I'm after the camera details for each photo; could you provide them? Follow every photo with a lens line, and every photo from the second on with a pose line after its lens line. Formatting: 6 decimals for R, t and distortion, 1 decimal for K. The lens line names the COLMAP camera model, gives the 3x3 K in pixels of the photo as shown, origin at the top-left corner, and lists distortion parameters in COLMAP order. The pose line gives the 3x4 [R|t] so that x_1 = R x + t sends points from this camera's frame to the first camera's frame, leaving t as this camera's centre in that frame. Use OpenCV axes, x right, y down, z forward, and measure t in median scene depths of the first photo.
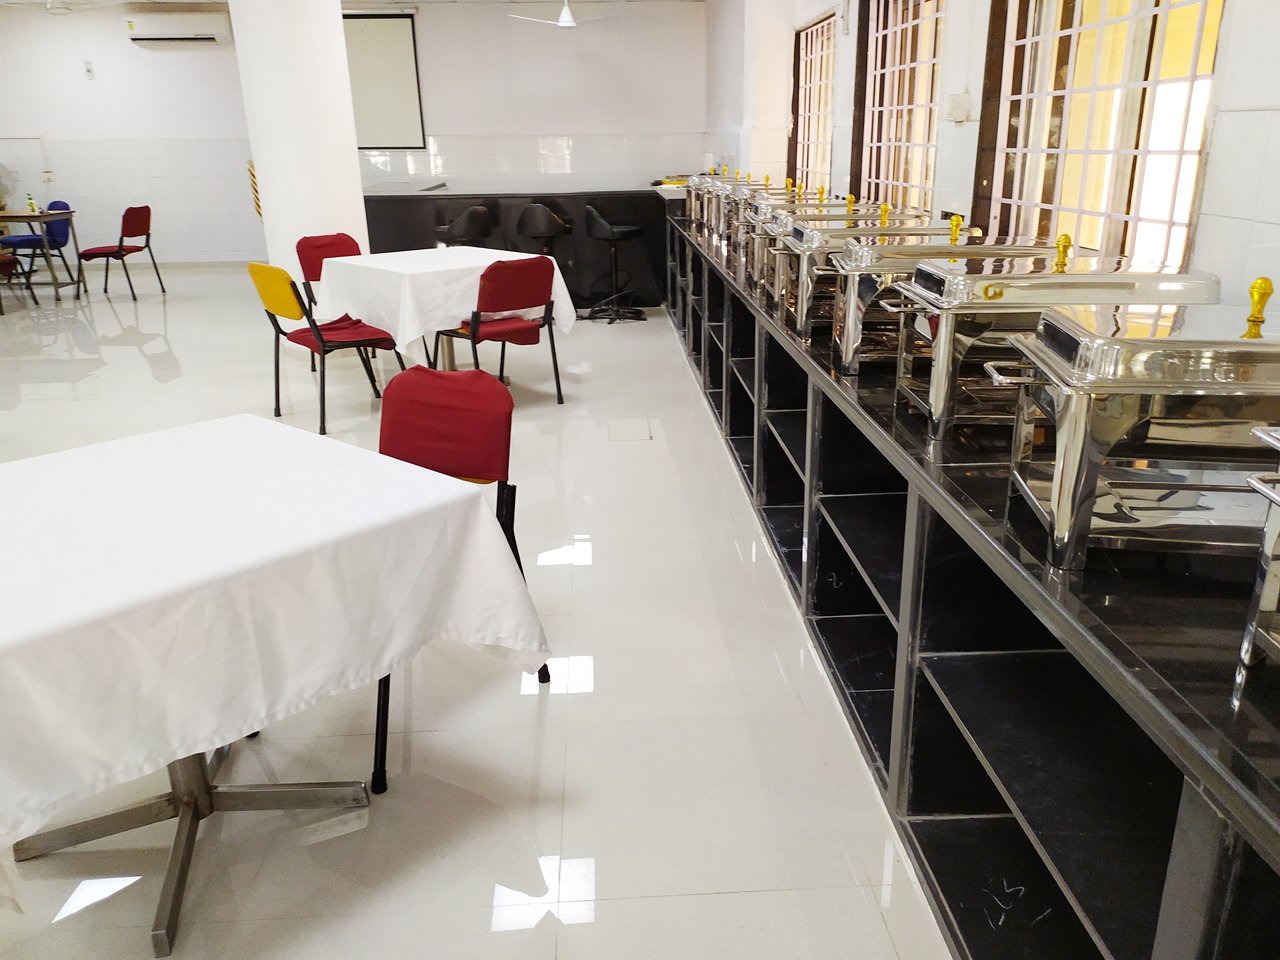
lens RADIAL K [[960.3, 0, 646.1], [0, 960.3, 498.0], [0, 0, 1]] dist [0.033519, -0.009691]
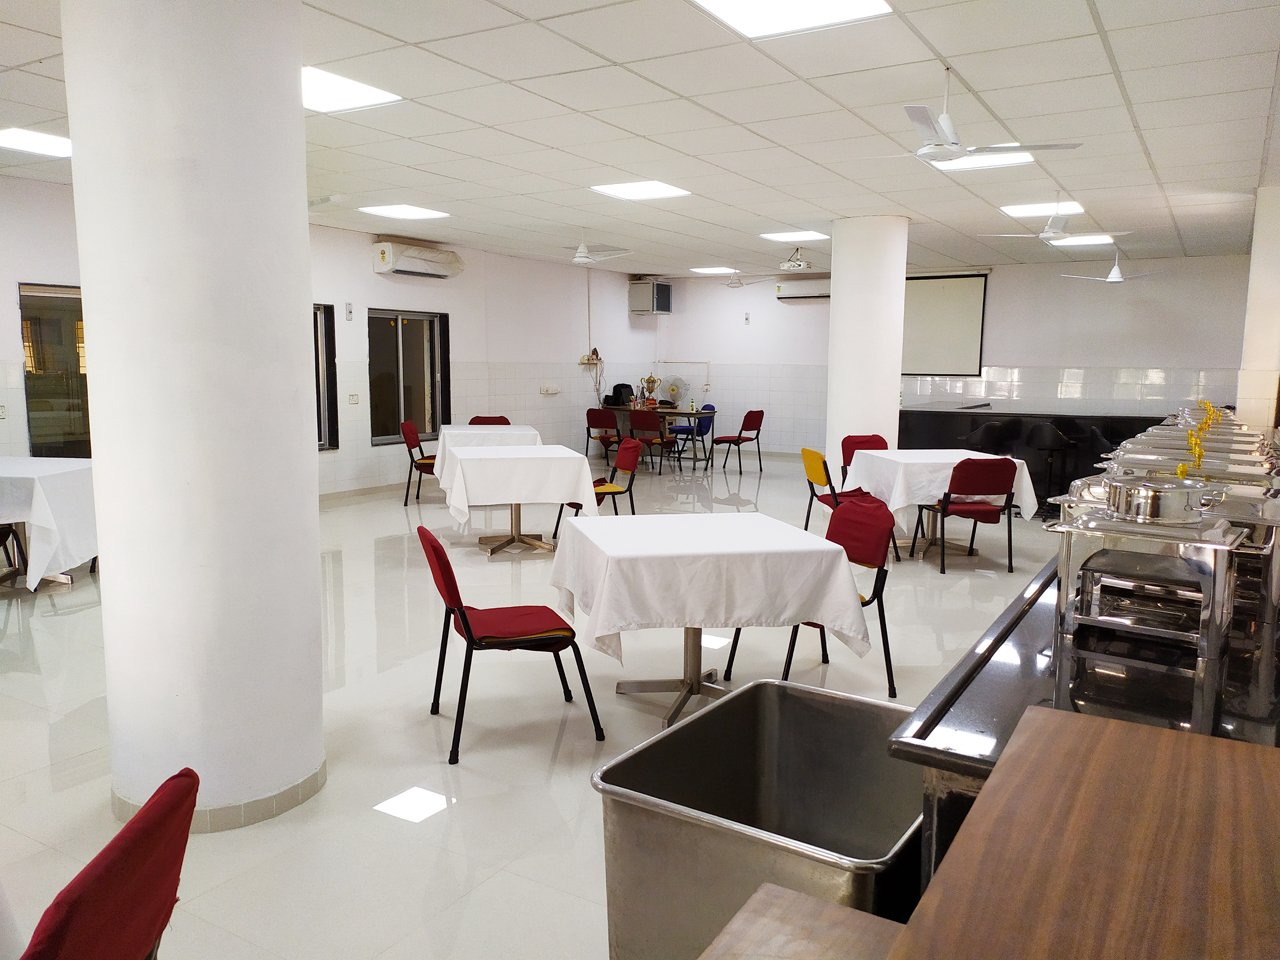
lens RADIAL K [[961.7, 0, 640.0], [0, 961.7, 480.0], [0, 0, 1]] dist [0.013430, -0.007724]
pose [[0.822856, 0.091905, -0.560768, 0.128939], [-0.218100, 0.962334, -0.162316, 0.059488], [0.524729, 0.255866, 0.811907, -0.193473]]
